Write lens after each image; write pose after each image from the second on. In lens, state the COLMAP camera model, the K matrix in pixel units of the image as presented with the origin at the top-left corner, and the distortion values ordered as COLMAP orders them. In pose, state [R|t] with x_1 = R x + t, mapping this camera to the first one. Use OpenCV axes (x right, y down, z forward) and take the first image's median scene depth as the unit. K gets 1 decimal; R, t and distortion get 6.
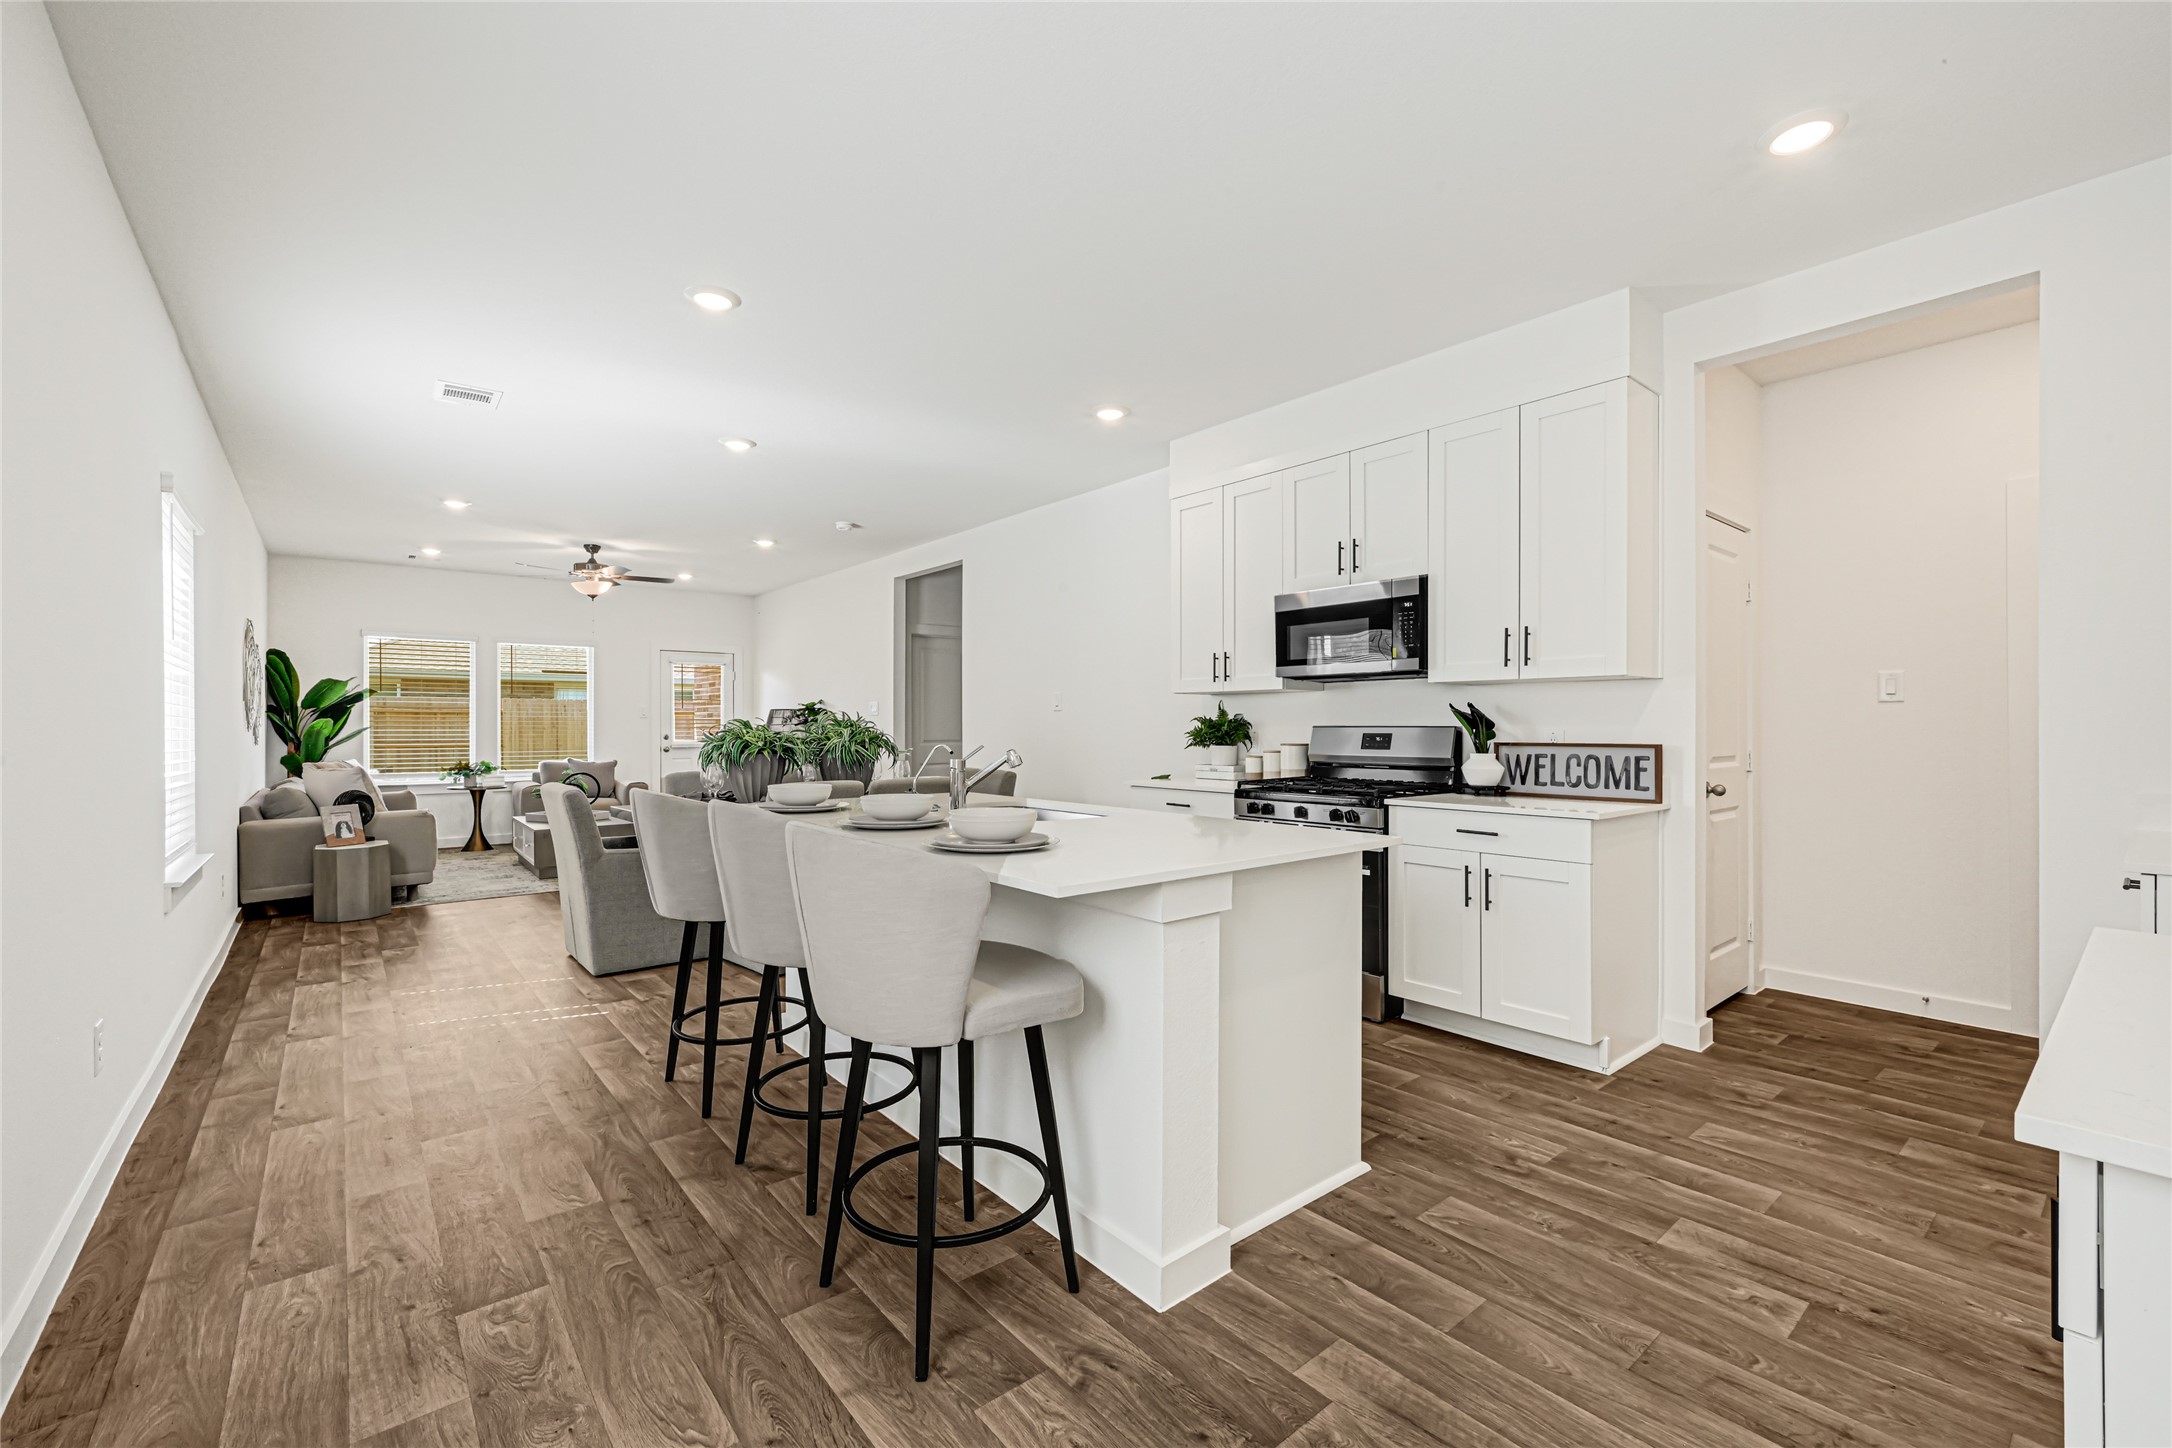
lens RADIAL K [[896.0, 0, 1074.4], [0, 896.0, 723.2], [0, 0, 1]] dist [0.001718, 0.000640]
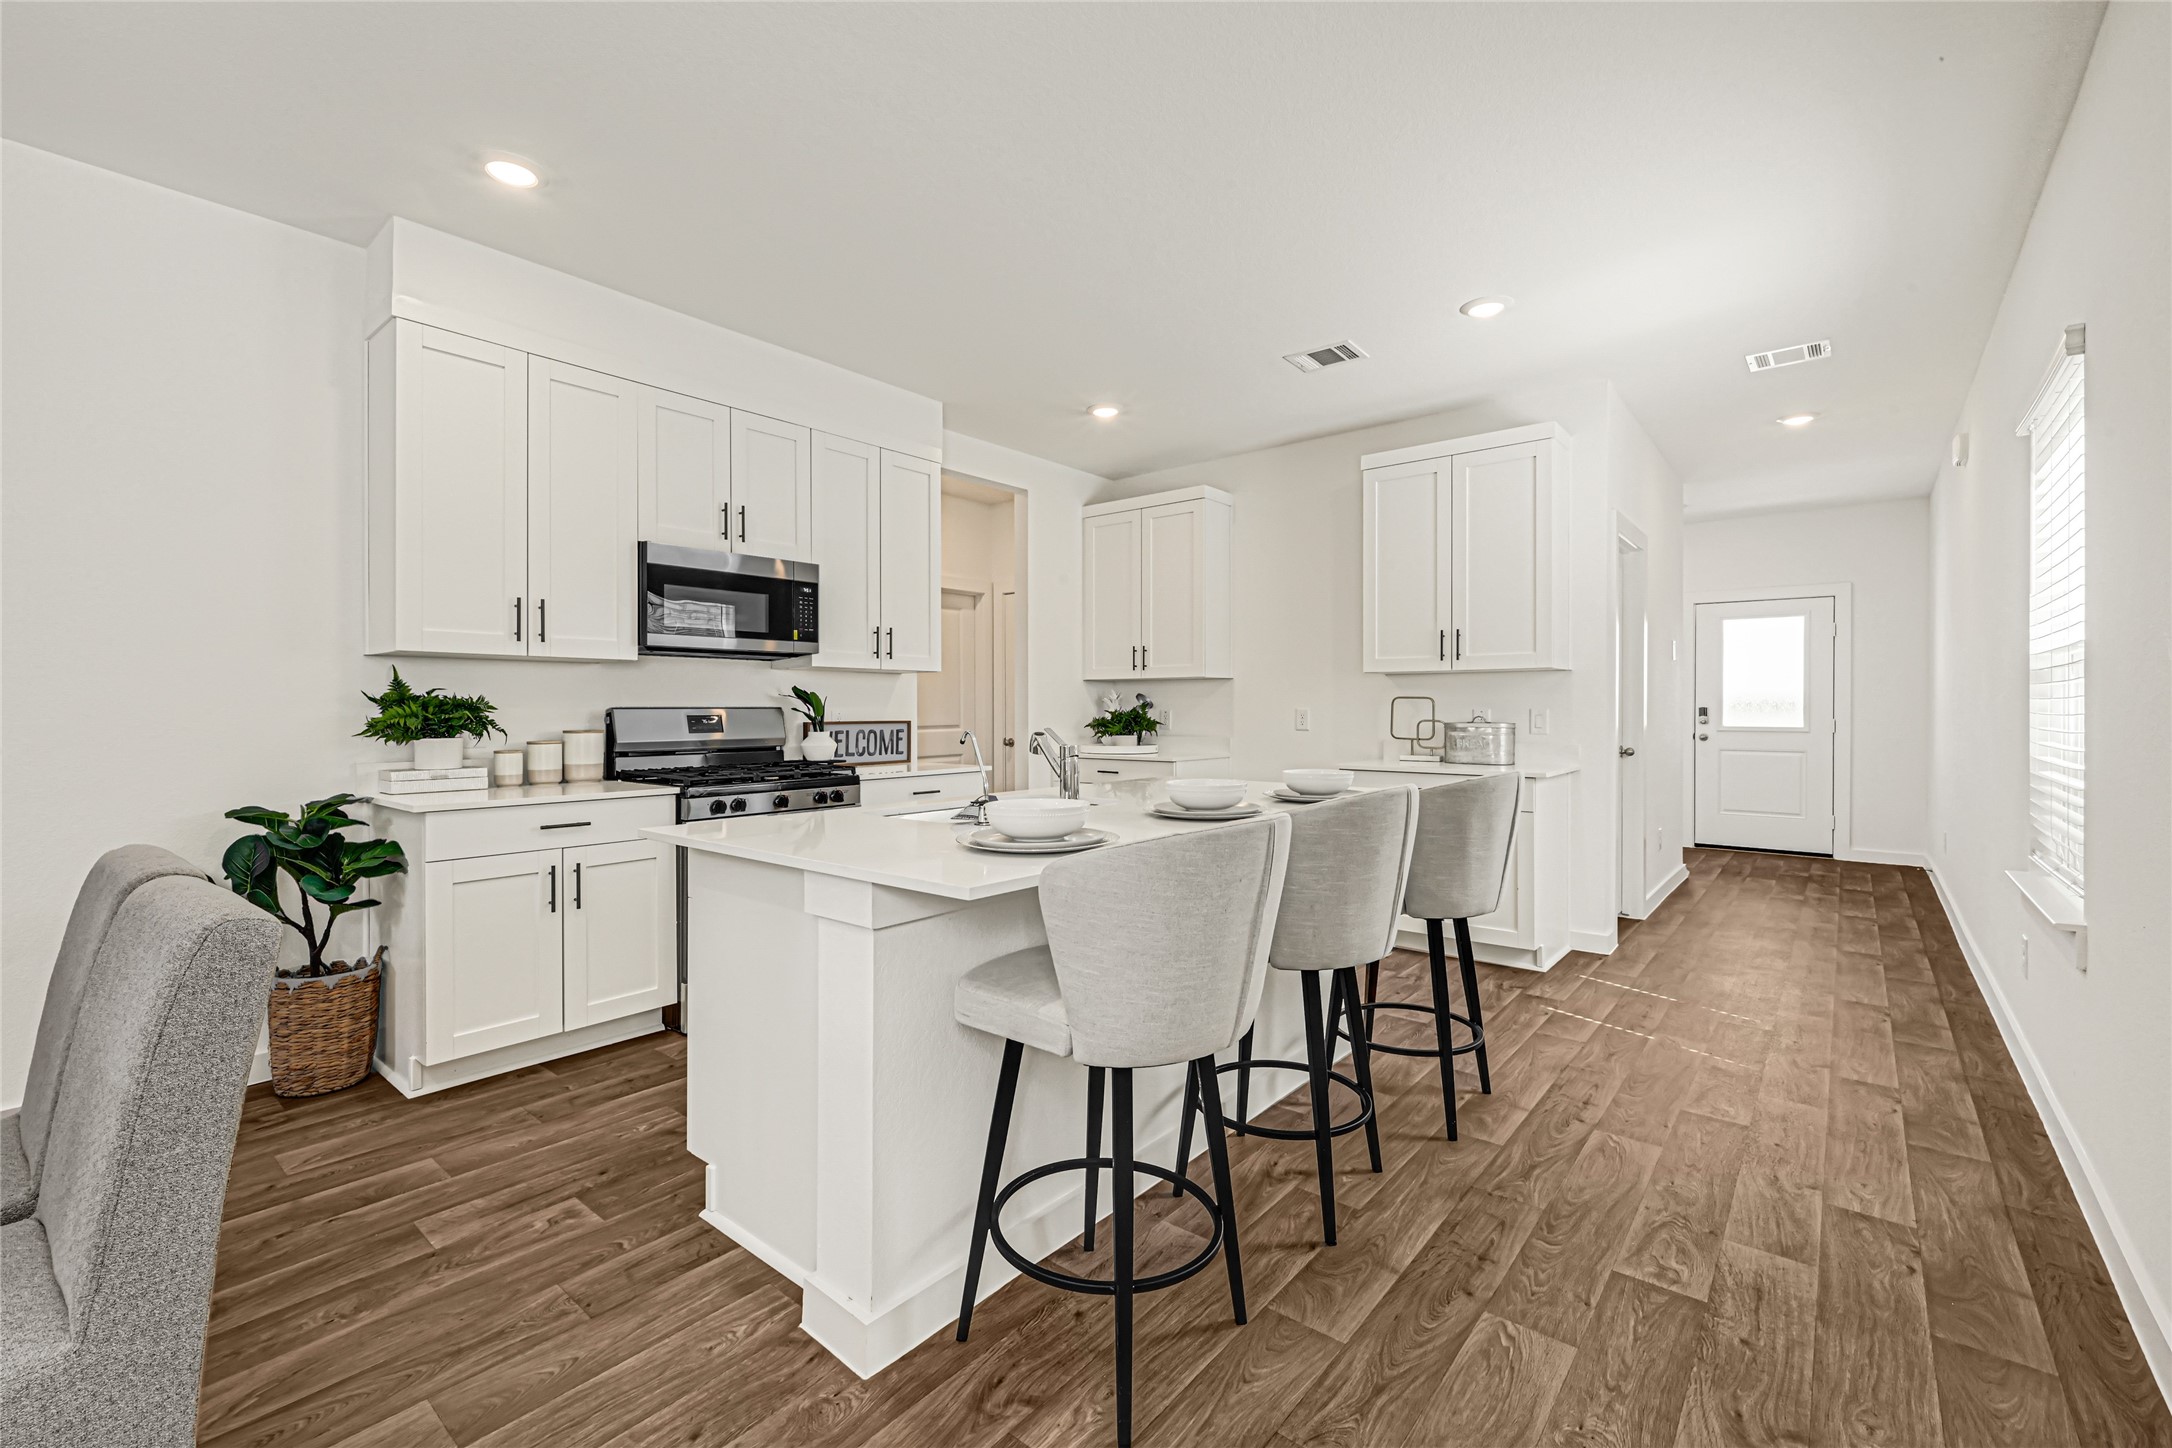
lens RADIAL K [[923.1, 0, 1074.4], [0, 923.1, 749.8], [0, 0, 1]] dist [-0.006532, 0.002731]
pose [[-0.181188, -0.042221, 0.982542, -0.766458], [-0.001784, 0.999090, 0.042604, 0.006758], [-0.983447, 0.005967, -0.181098, 0.932753]]
